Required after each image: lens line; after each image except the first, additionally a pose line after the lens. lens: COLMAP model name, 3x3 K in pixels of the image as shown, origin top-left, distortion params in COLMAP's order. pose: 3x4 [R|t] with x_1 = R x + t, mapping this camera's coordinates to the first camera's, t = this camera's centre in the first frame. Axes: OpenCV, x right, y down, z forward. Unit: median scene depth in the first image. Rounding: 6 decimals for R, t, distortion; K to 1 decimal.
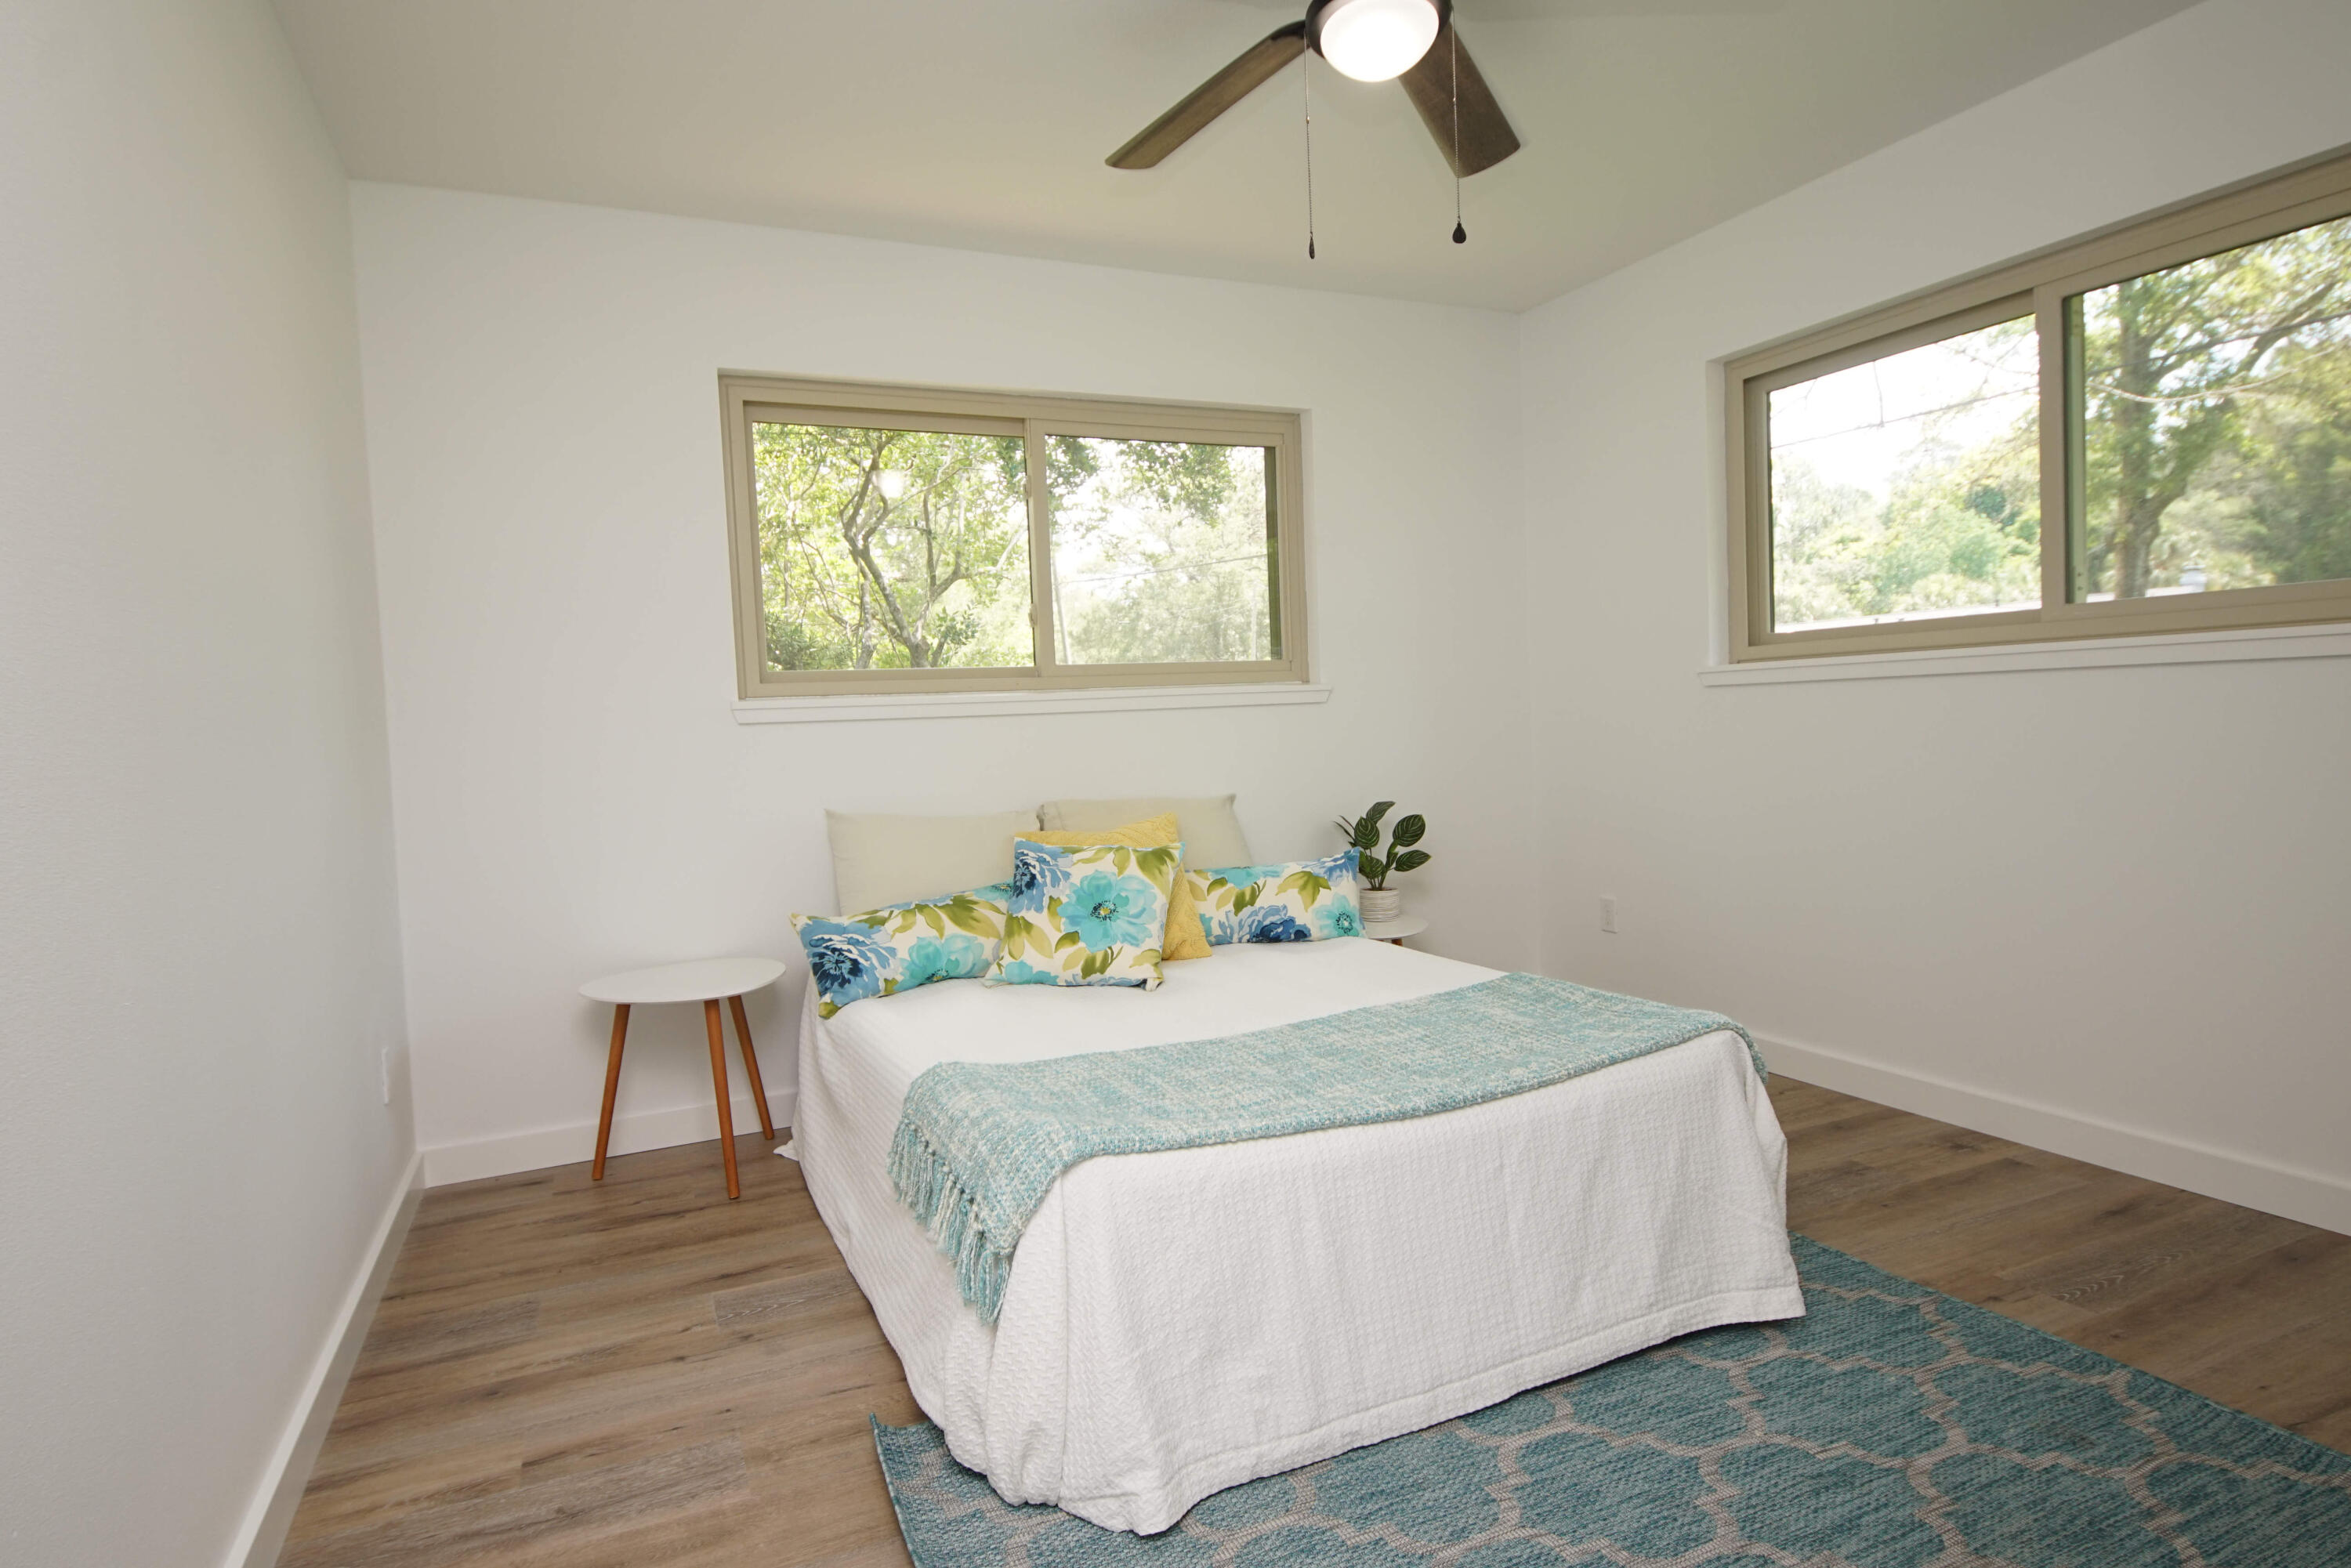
lens RADIAL K [[1299.9, 0, 1175.5], [0, 1299.9, 784.0], [0, 0, 1]] dist [0.002910, 0.001002]
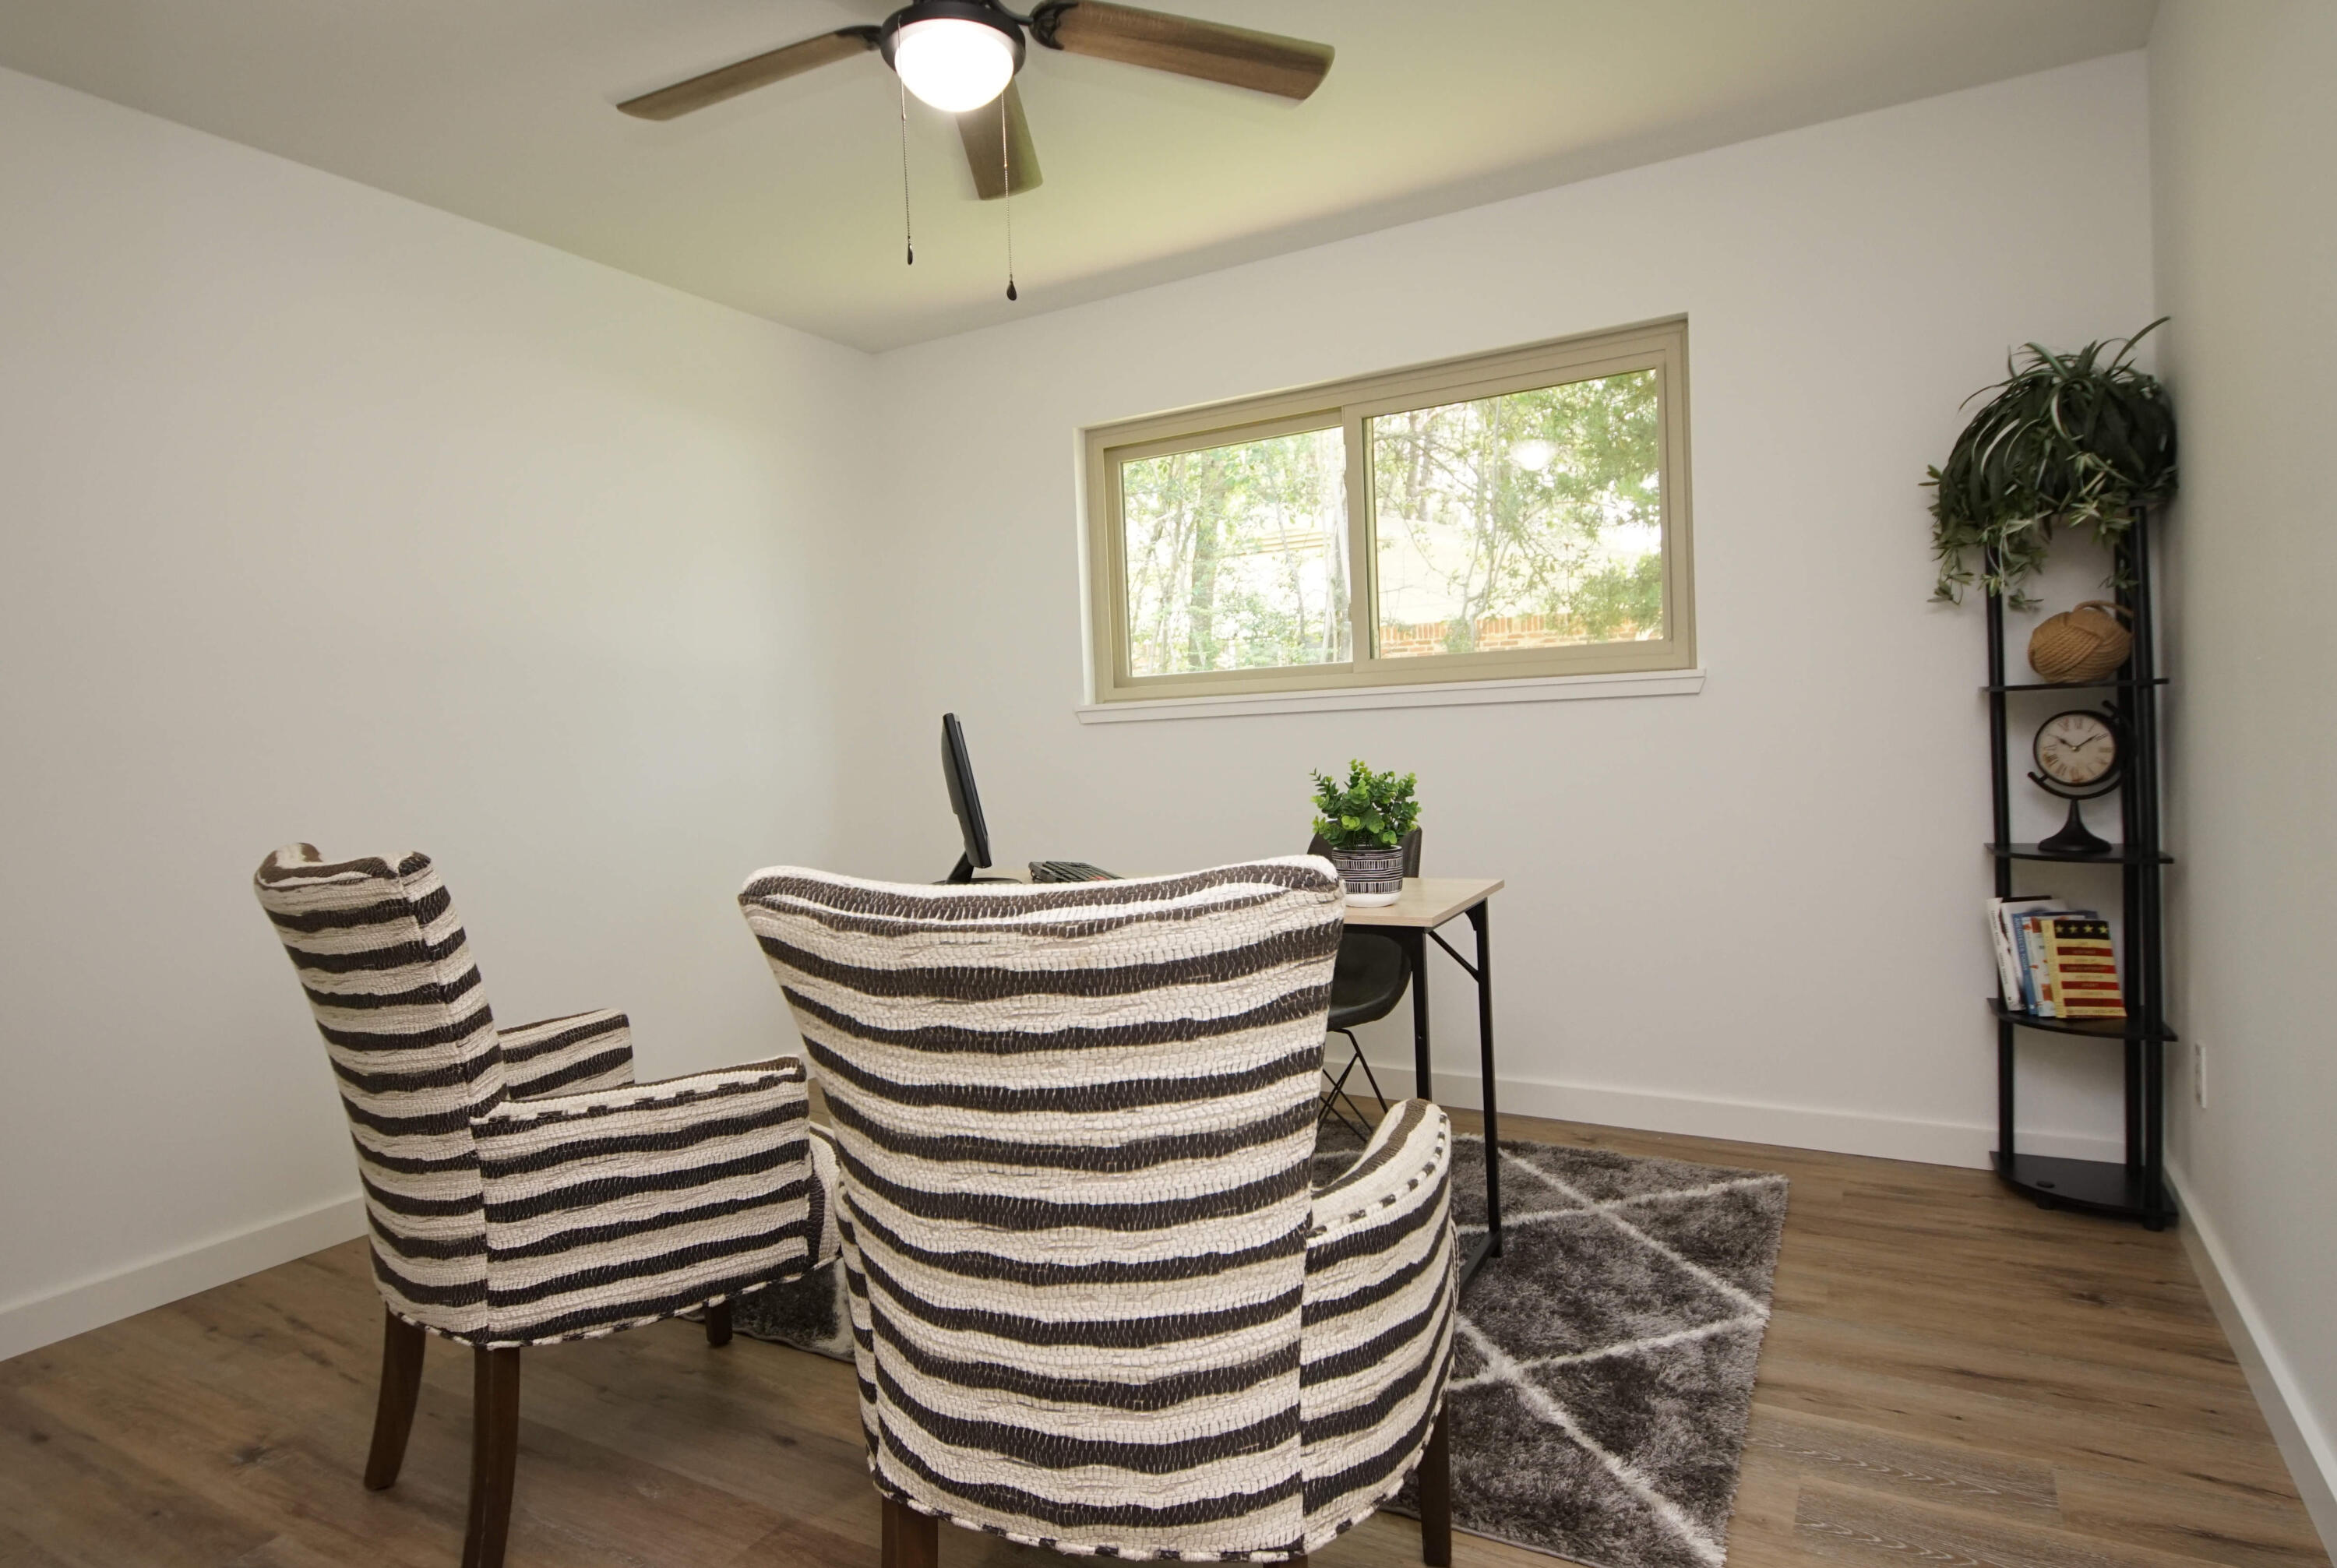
lens RADIAL K [[1292.2, 0, 1168.5], [0, 1292.2, 784.0], [0, 0, 1]] dist [0.002910, 0.001002]
pose [[0.827821, -0.017717, 0.560713, -0.146543], [0.037084, 0.999043, -0.023183, 0.003861], [-0.559765, 0.039985, 0.827686, 0.062626]]
